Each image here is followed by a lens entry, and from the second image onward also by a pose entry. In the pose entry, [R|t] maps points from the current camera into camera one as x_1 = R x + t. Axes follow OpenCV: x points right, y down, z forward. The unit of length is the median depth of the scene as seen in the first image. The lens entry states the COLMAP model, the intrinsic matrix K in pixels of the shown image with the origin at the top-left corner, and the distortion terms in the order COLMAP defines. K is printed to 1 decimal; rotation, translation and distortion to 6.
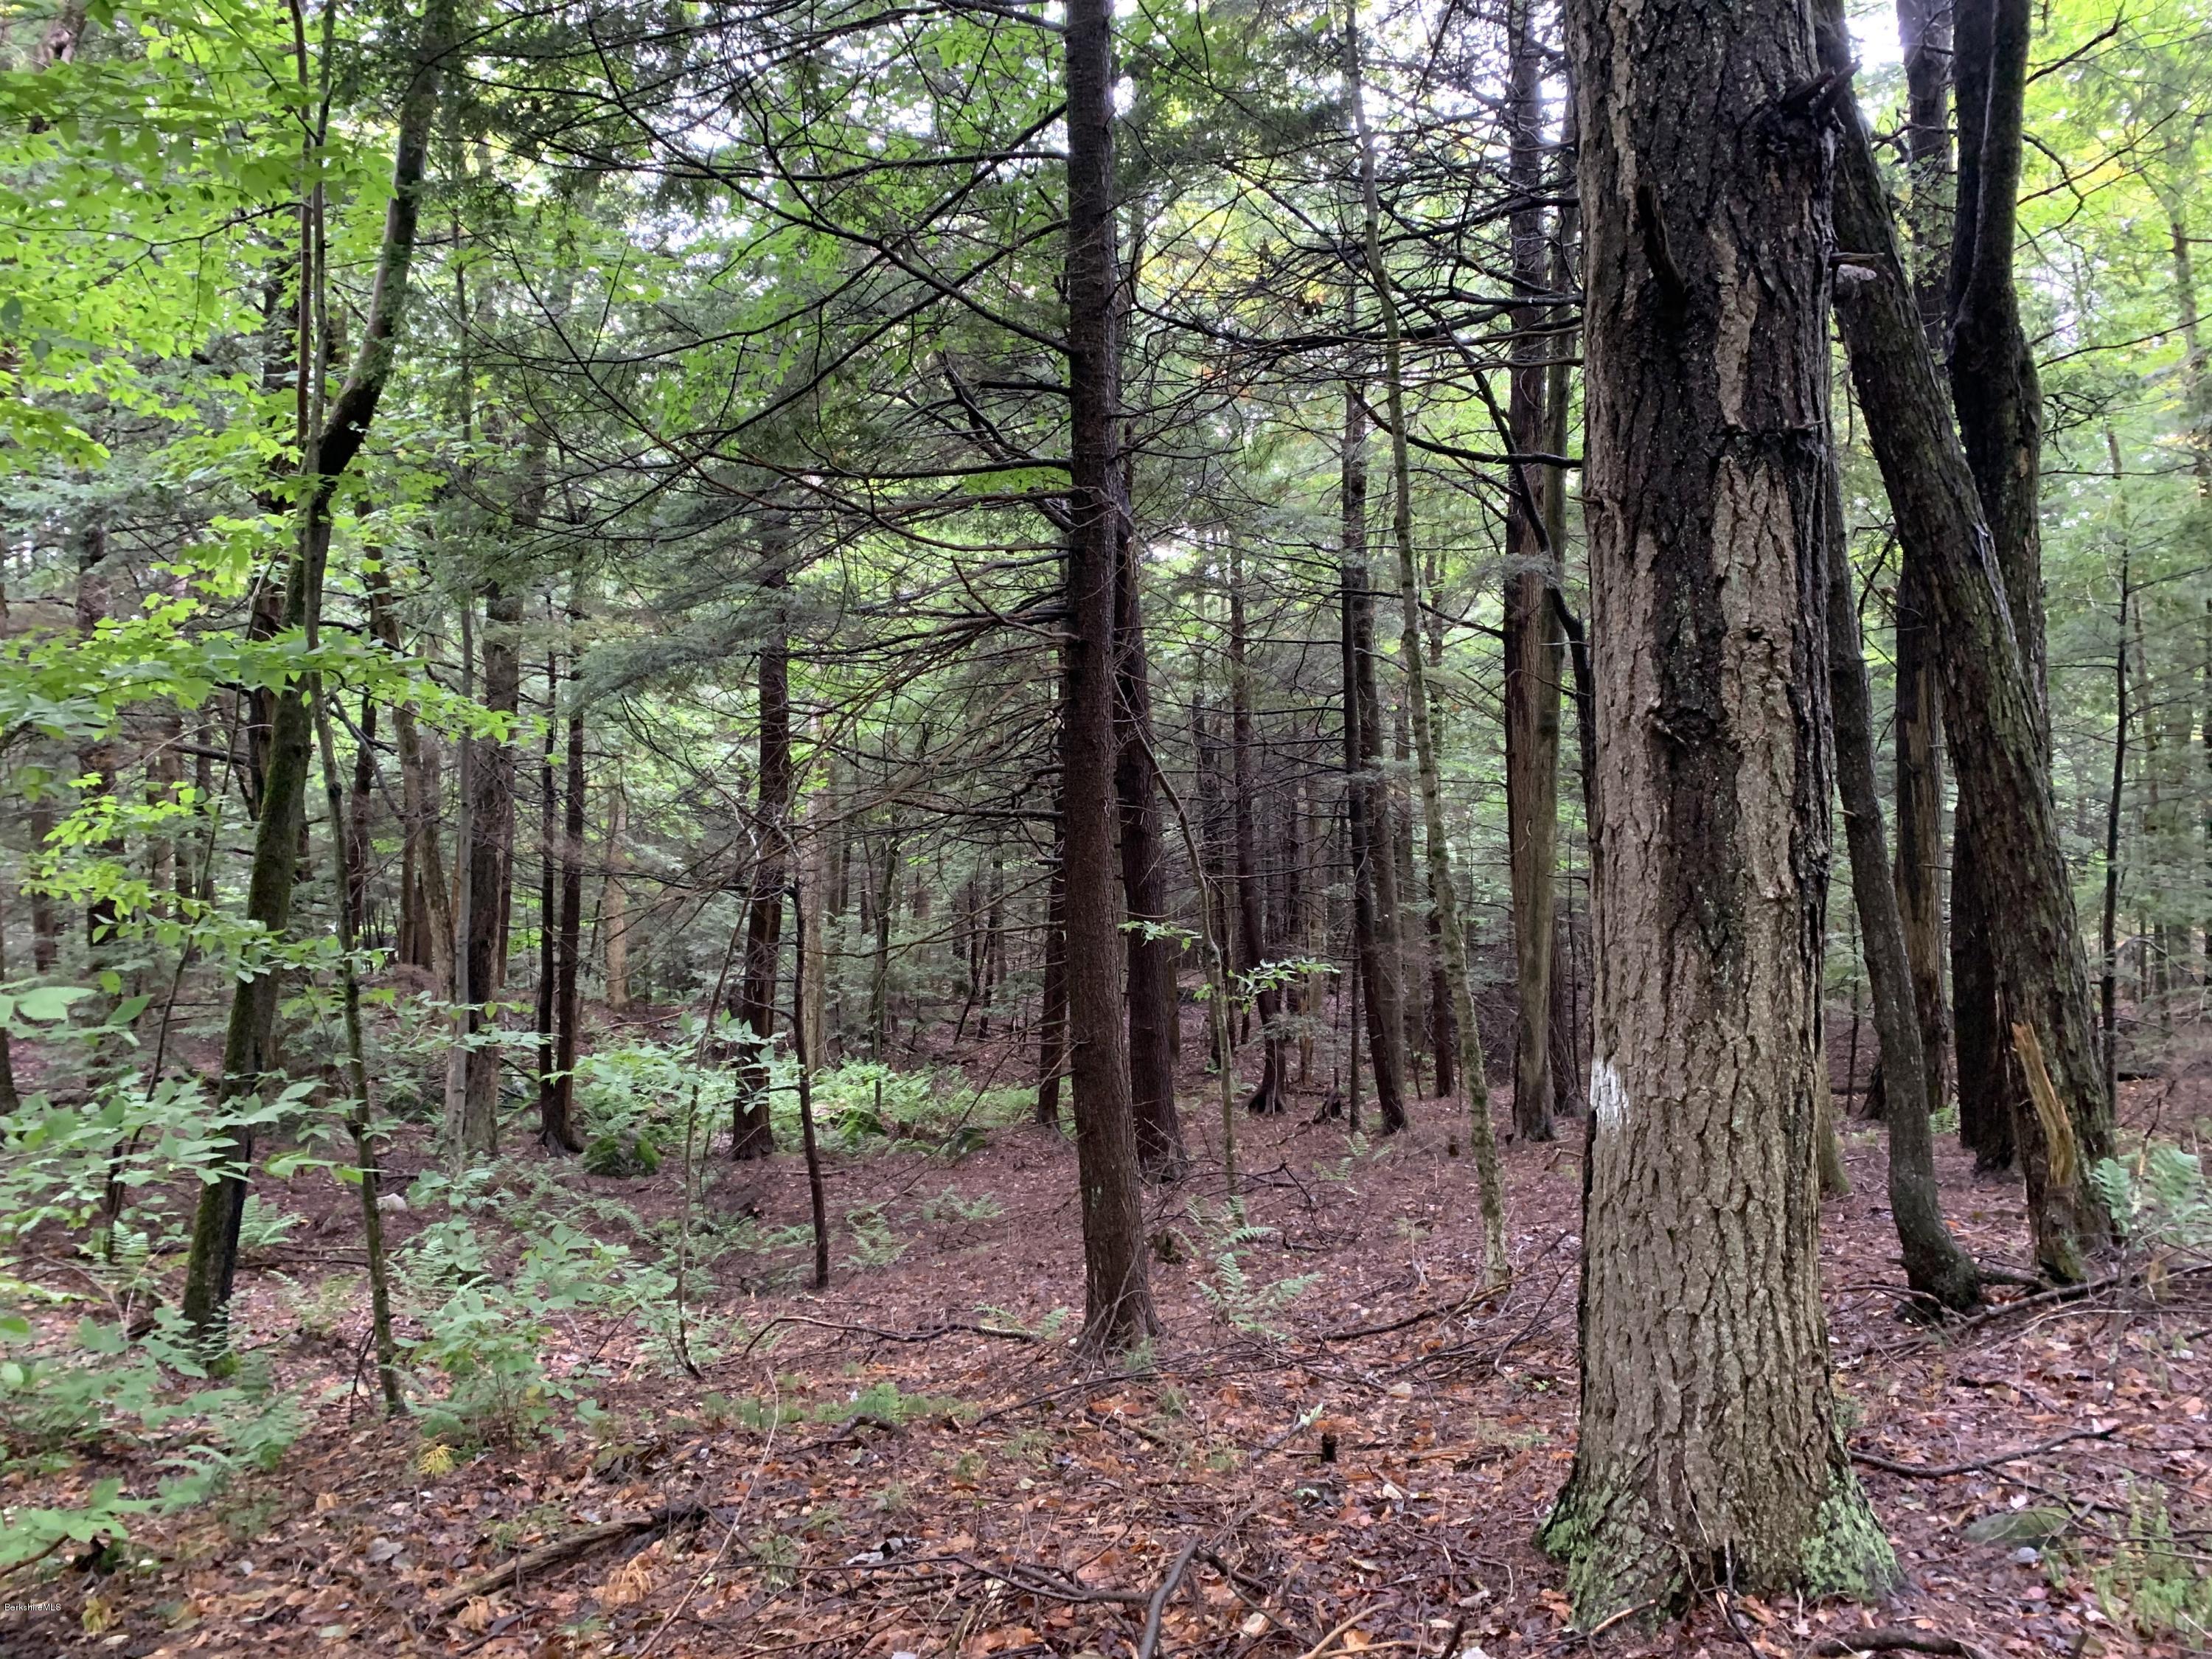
lens RADIAL K [[1700.4, 0, 1103.0], [0, 1700.4, 807.7], [0, 0, 1]] dist [0.036632, -0.030553]
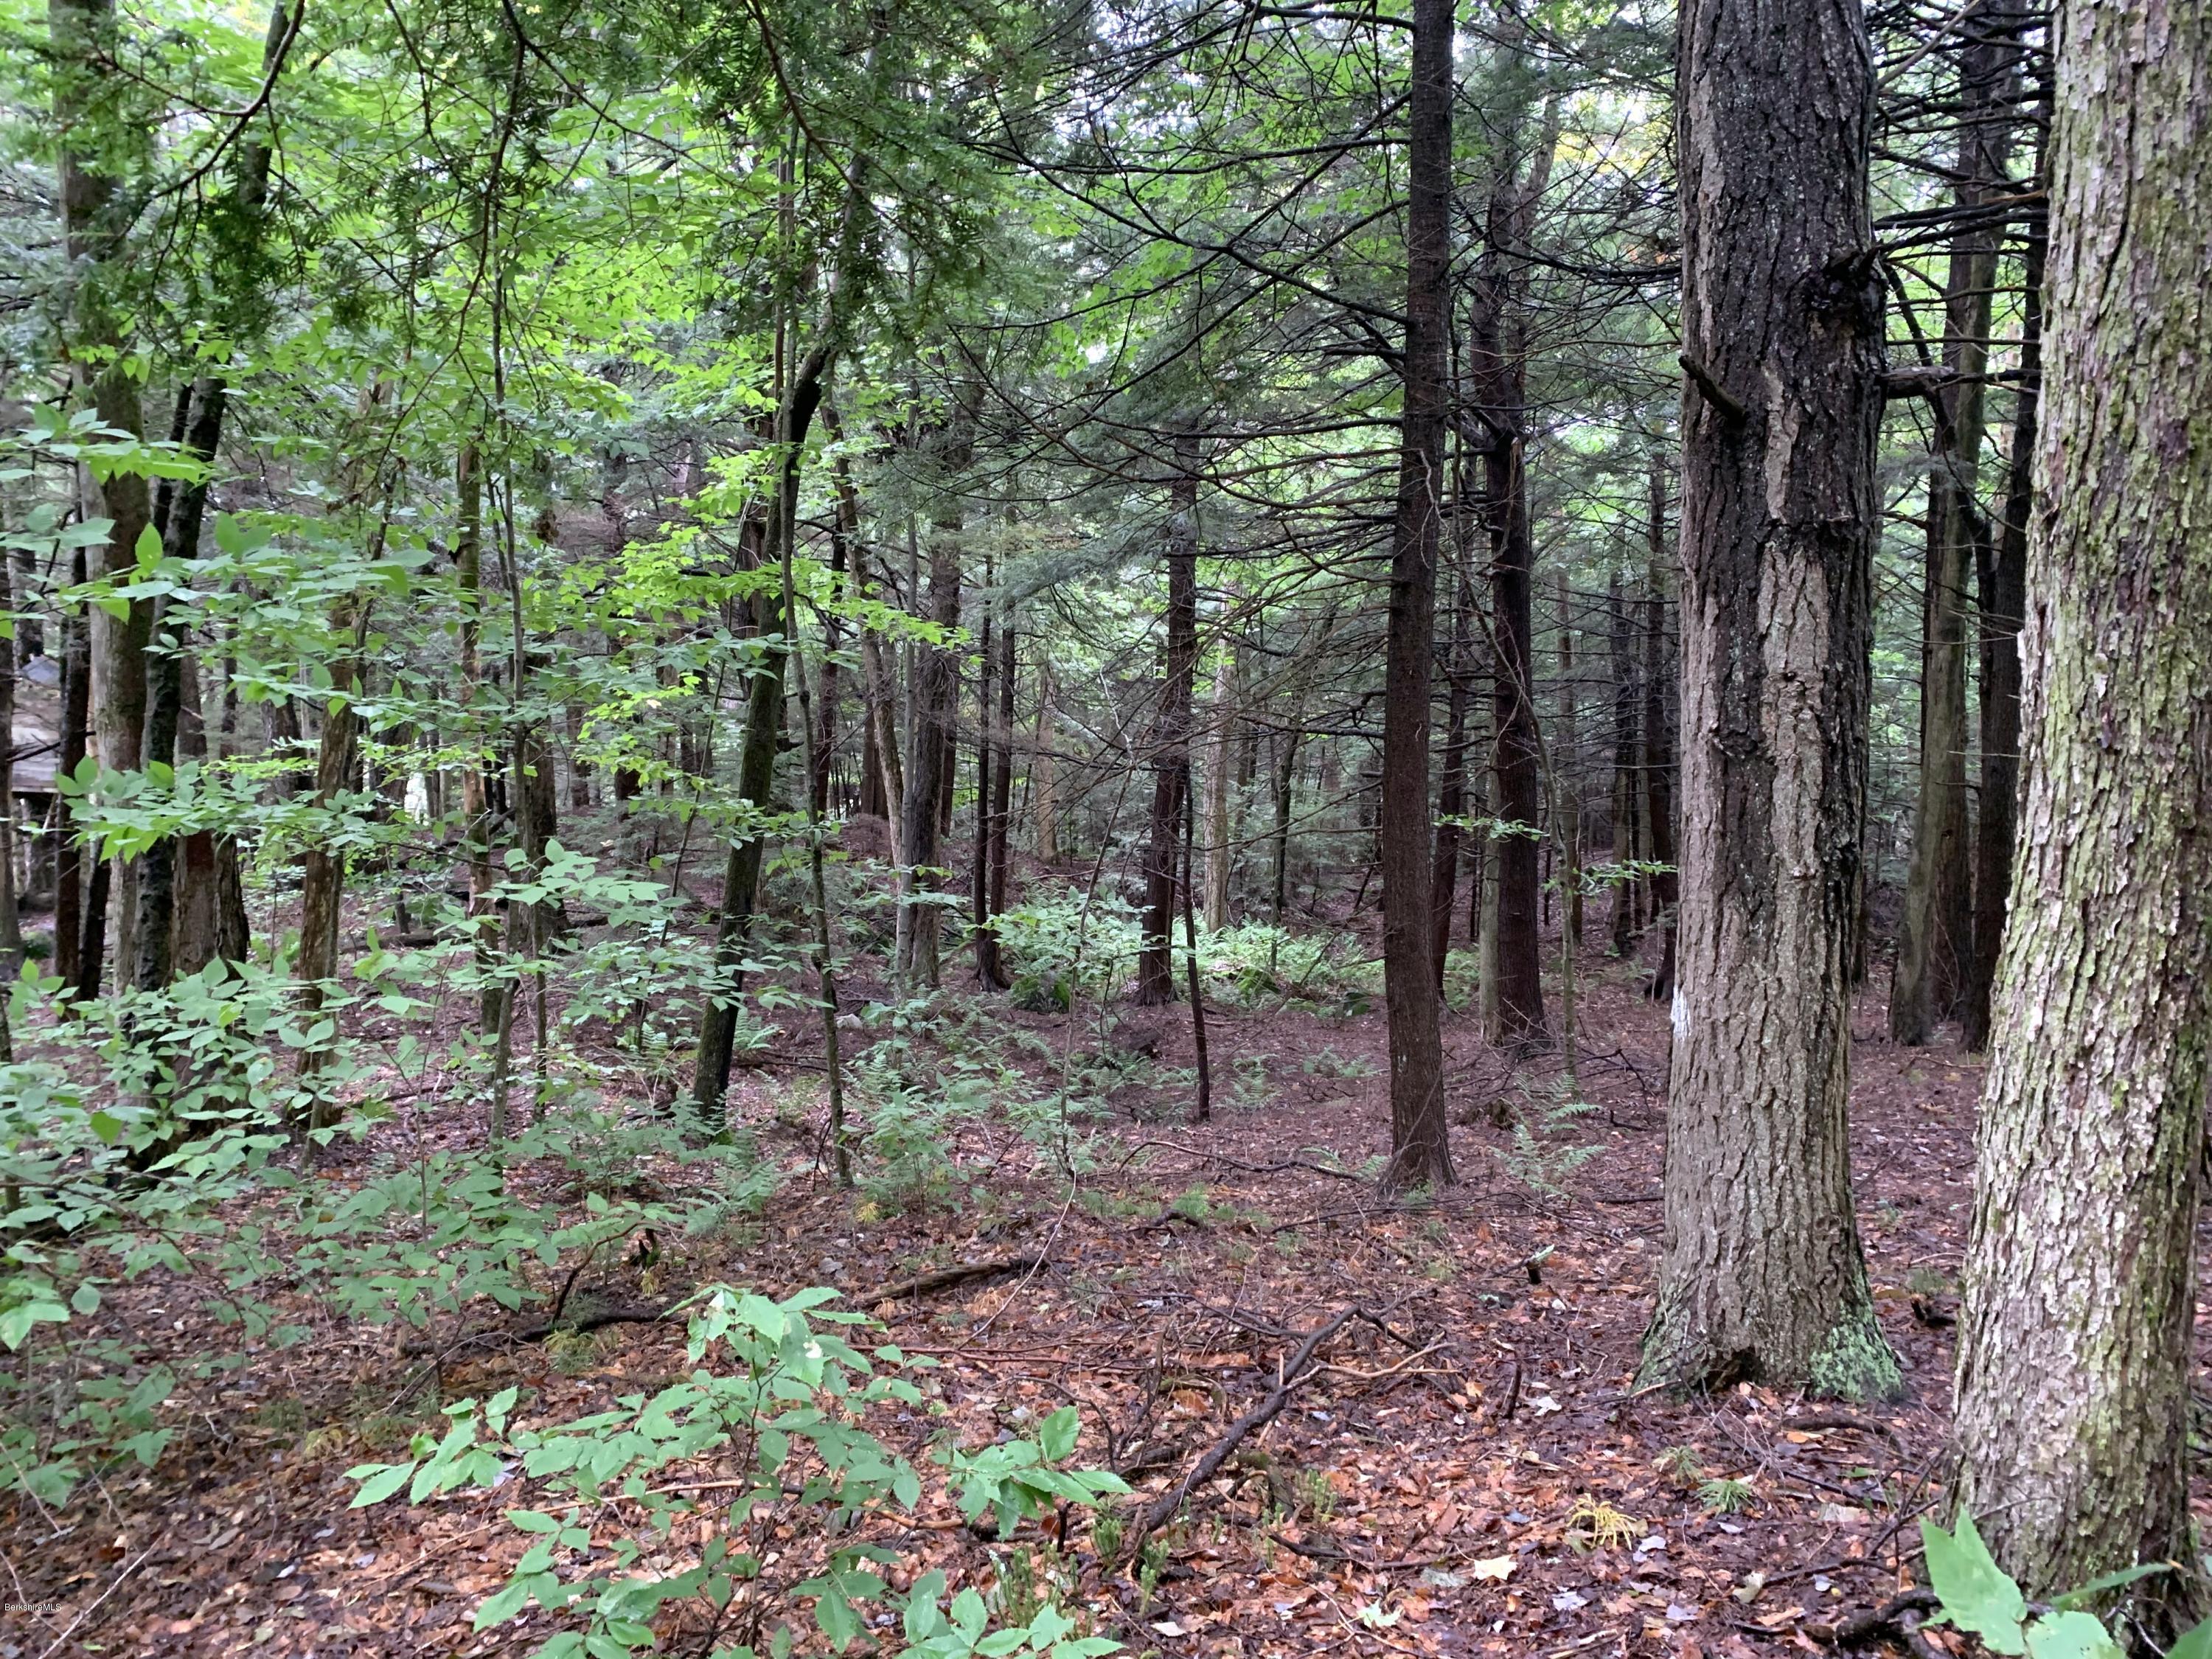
lens RADIAL K [[1674.4, 0, 1101.7], [0, 1674.4, 823.2], [0, 0, 1]] dist [0.153371, -0.279702]
pose [[0.968567, 0.041298, -0.245301, 0.065991], [-0.019002, 0.995524, 0.092576, -0.034102], [0.248026, -0.085005, 0.965017, -0.137531]]
